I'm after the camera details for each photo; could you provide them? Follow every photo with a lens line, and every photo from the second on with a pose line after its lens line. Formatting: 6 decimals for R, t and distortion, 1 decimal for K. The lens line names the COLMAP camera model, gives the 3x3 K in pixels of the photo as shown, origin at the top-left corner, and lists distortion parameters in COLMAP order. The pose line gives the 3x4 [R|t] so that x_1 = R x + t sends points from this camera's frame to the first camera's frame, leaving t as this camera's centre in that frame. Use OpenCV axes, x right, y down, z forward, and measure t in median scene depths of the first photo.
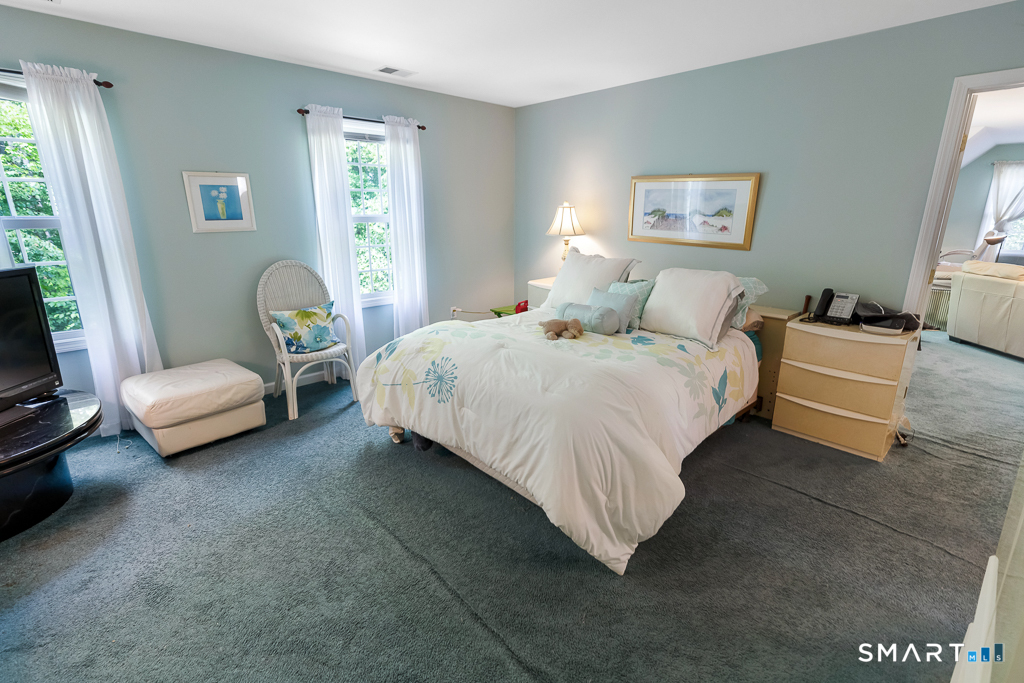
lens RADIAL K [[476.2, 0, 512.0], [0, 476.2, 336.9], [0, 0, 1]] dist [0.004886, -0.000084]
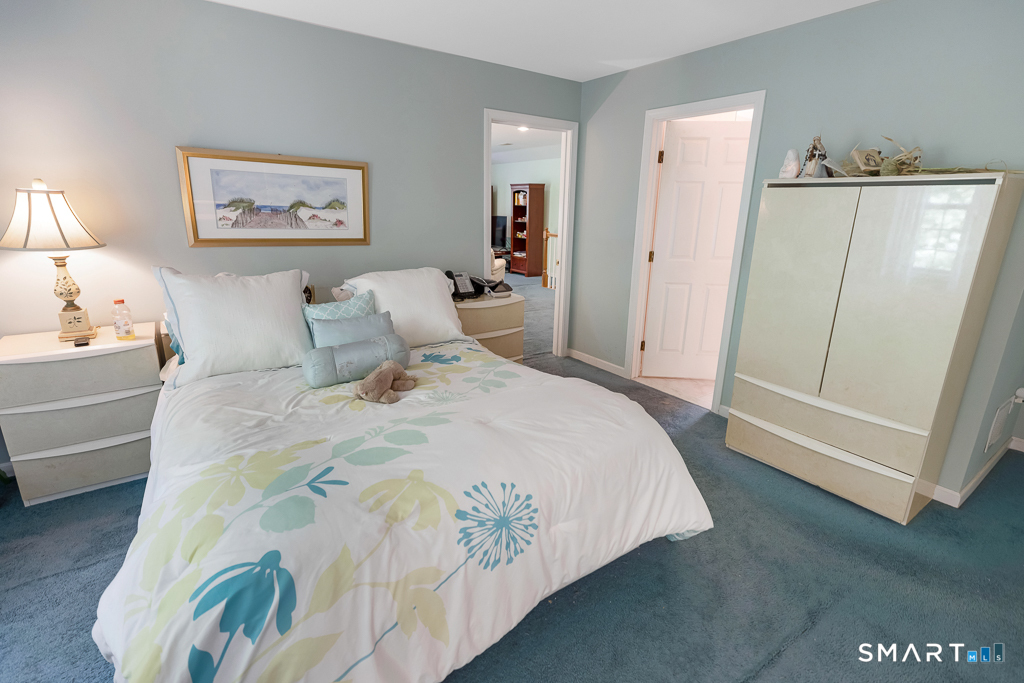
lens RADIAL K [[476.2, 0, 512.0], [0, 476.2, 336.9], [0, 0, 1]] dist [0.004886, -0.000084]
pose [[0.139185, -0.267723, 0.953390, -0.410646], [0.242135, 0.942738, 0.229382, -0.156195], [-0.960207, 0.198923, 0.196040, 0.573631]]
